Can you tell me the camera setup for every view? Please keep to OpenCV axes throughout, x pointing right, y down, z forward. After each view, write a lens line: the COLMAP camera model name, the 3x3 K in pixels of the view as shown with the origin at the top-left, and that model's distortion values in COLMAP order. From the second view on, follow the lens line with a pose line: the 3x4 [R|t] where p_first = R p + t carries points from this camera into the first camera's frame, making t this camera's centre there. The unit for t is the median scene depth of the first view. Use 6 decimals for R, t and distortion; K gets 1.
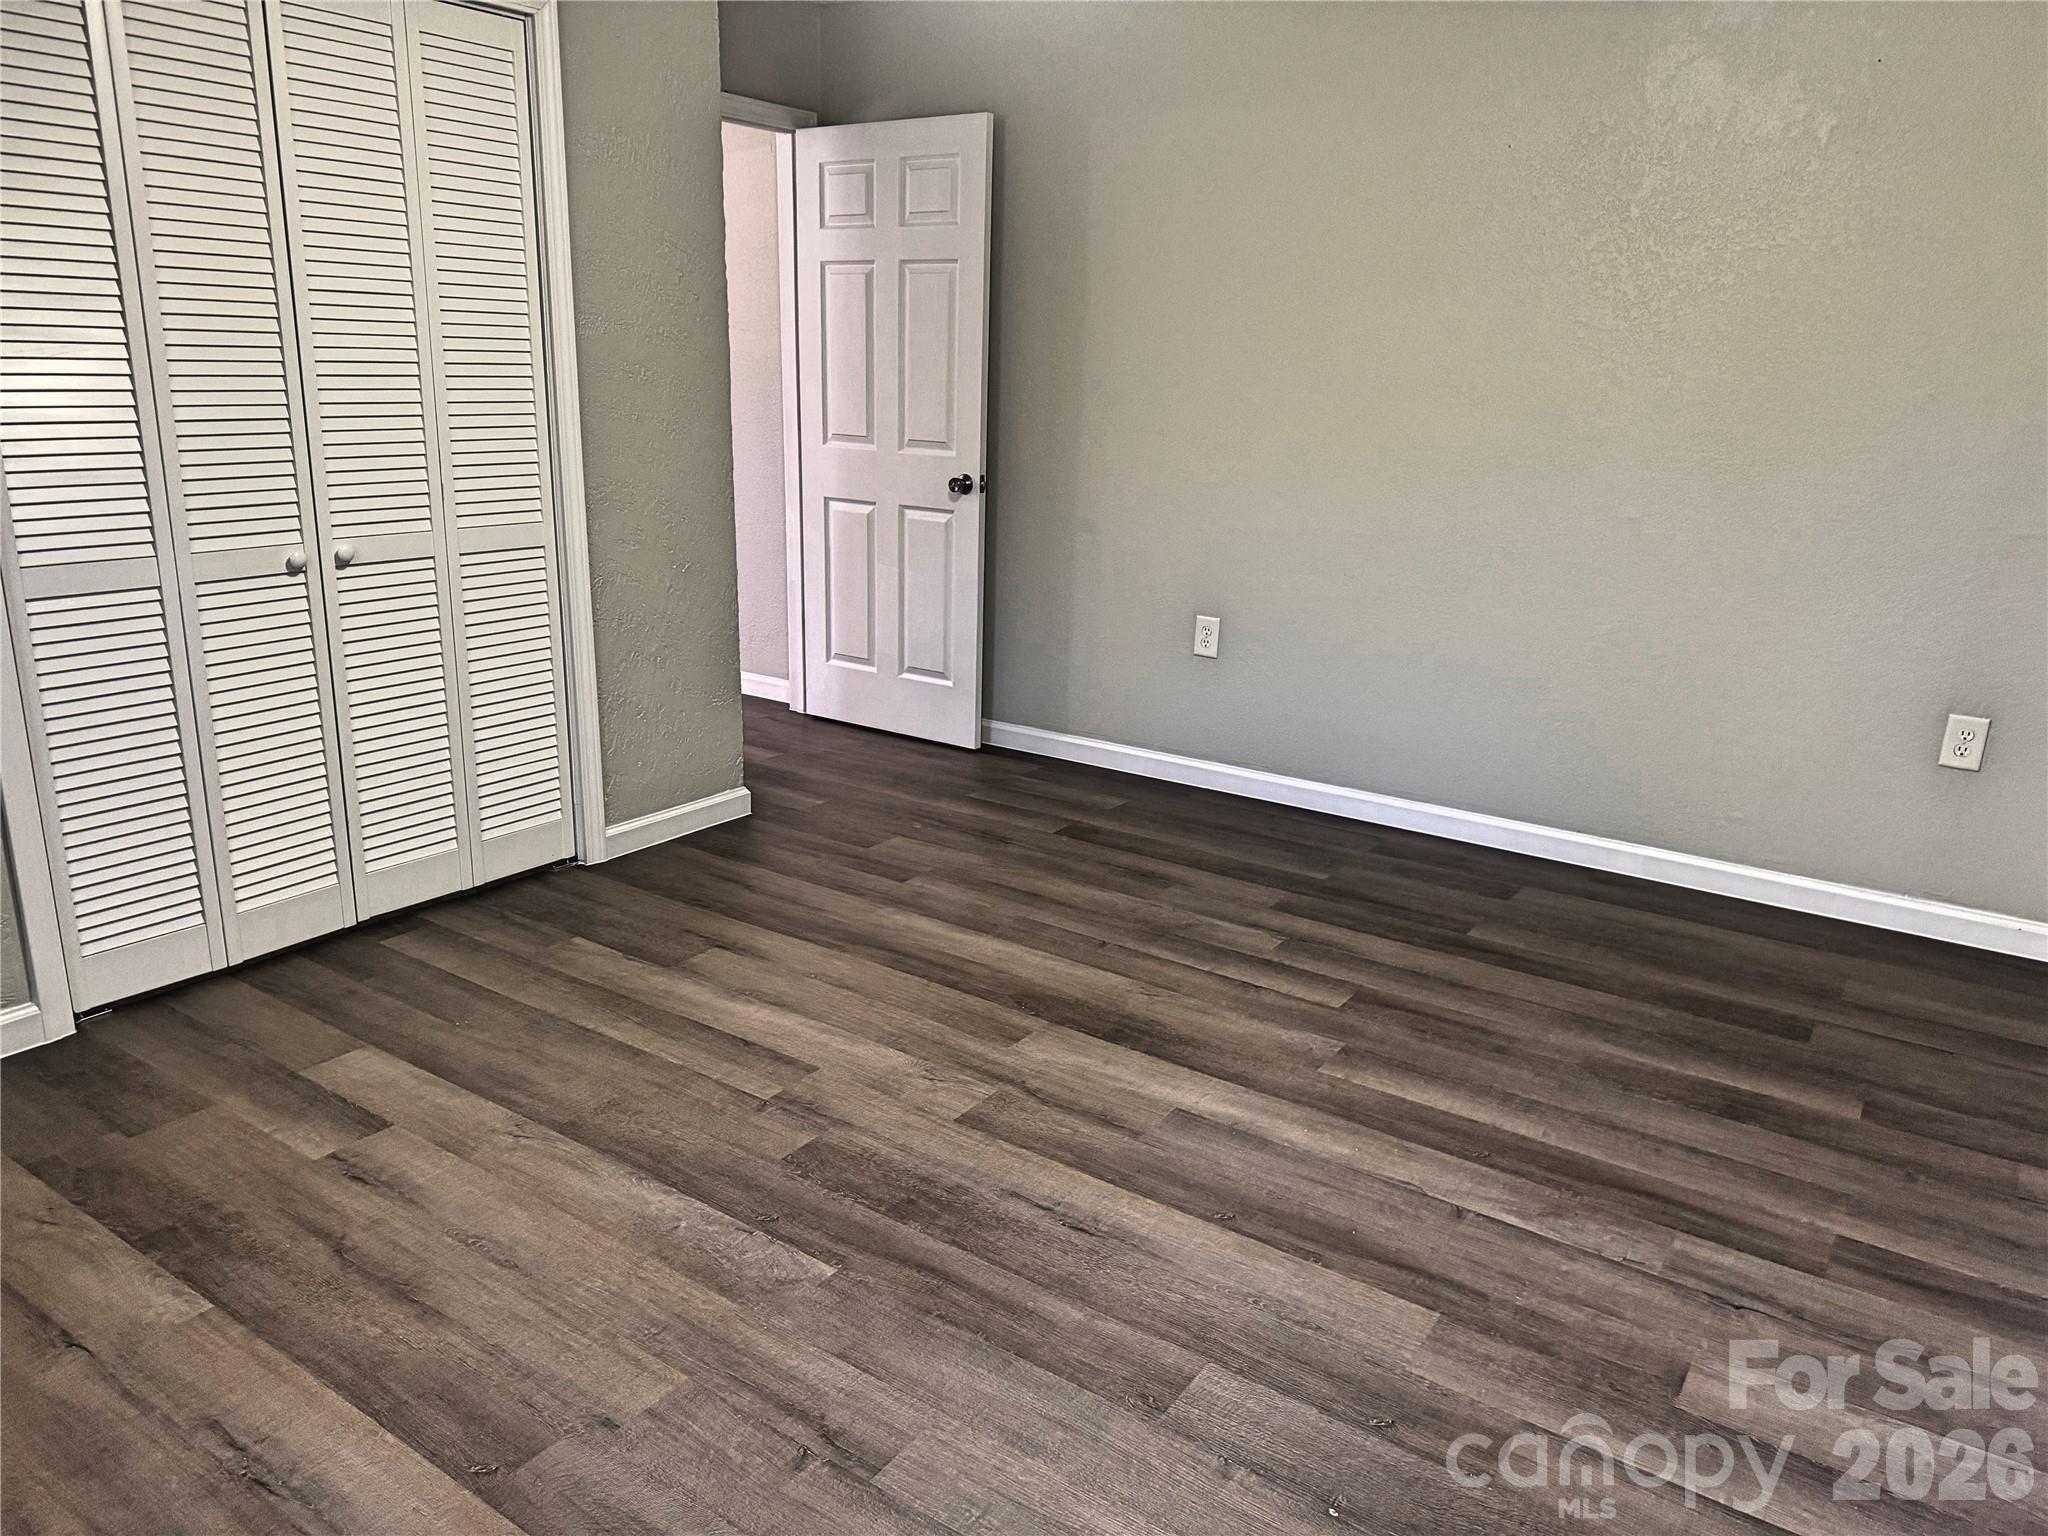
lens RADIAL K [[1444.7, 0, 1019.3], [0, 1444.7, 776.6], [0, 0, 1]] dist [0.122986, -0.209220]
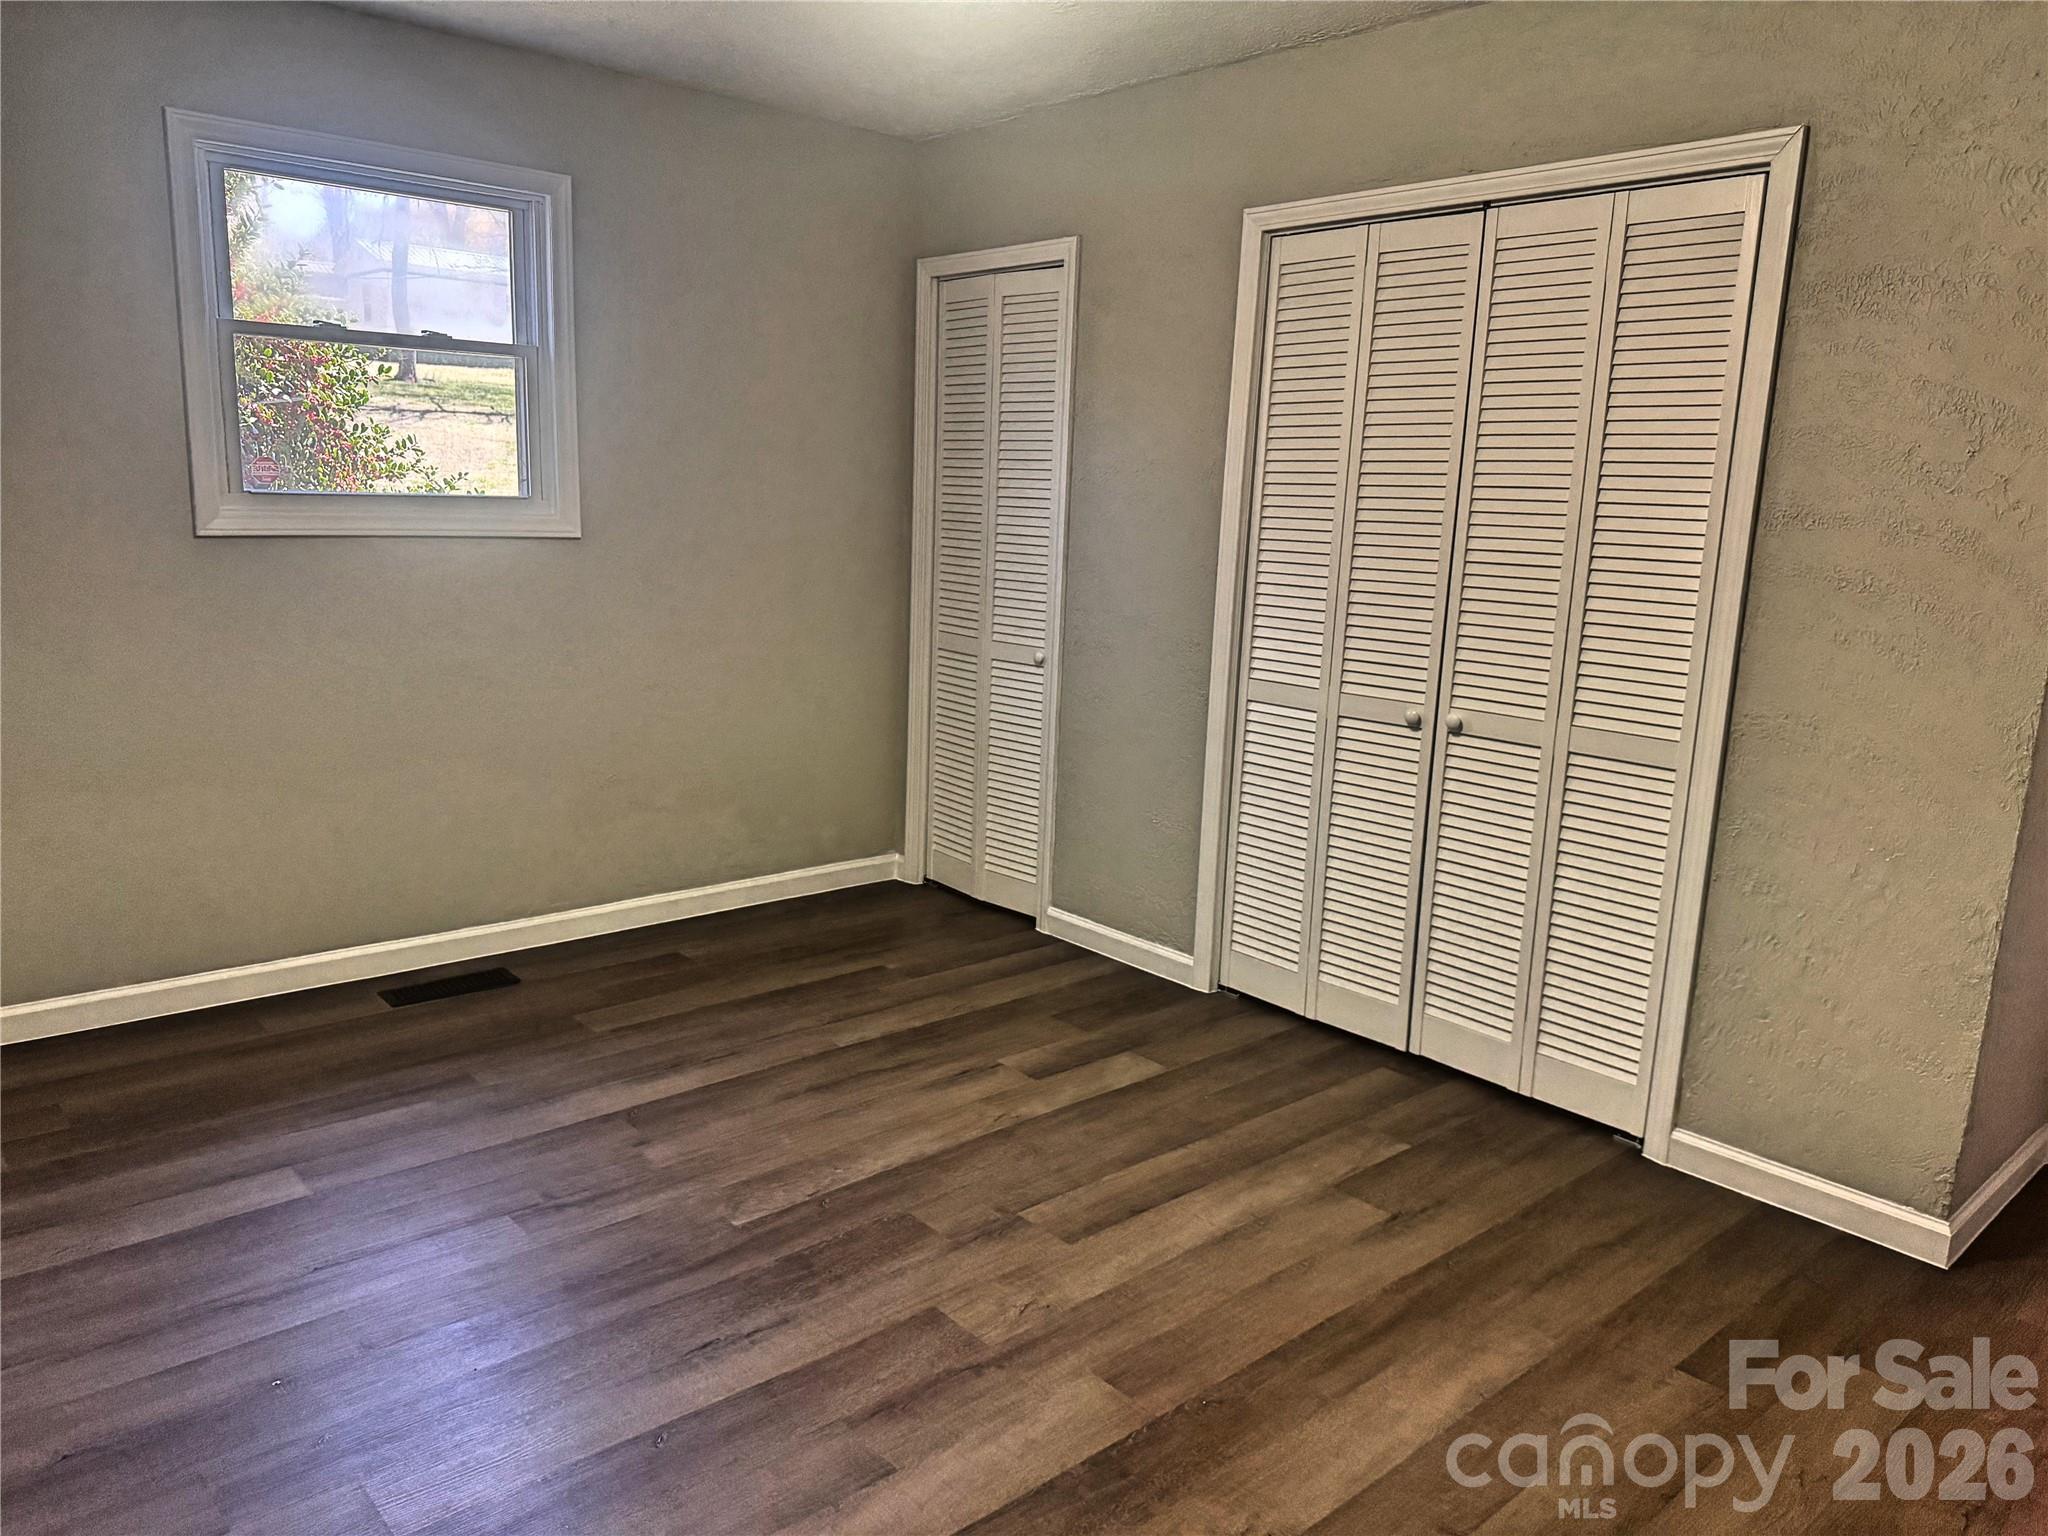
lens RADIAL K [[1444.7, 0, 1019.3], [0, 1444.7, 776.6], [0, 0, 1]] dist [0.122986, -0.209220]
pose [[-0.249681, 0.151178, -0.956454, 0.720978], [-0.309436, 0.923491, 0.226746, -0.282666], [0.917556, 0.352576, -0.183798, 1.000406]]
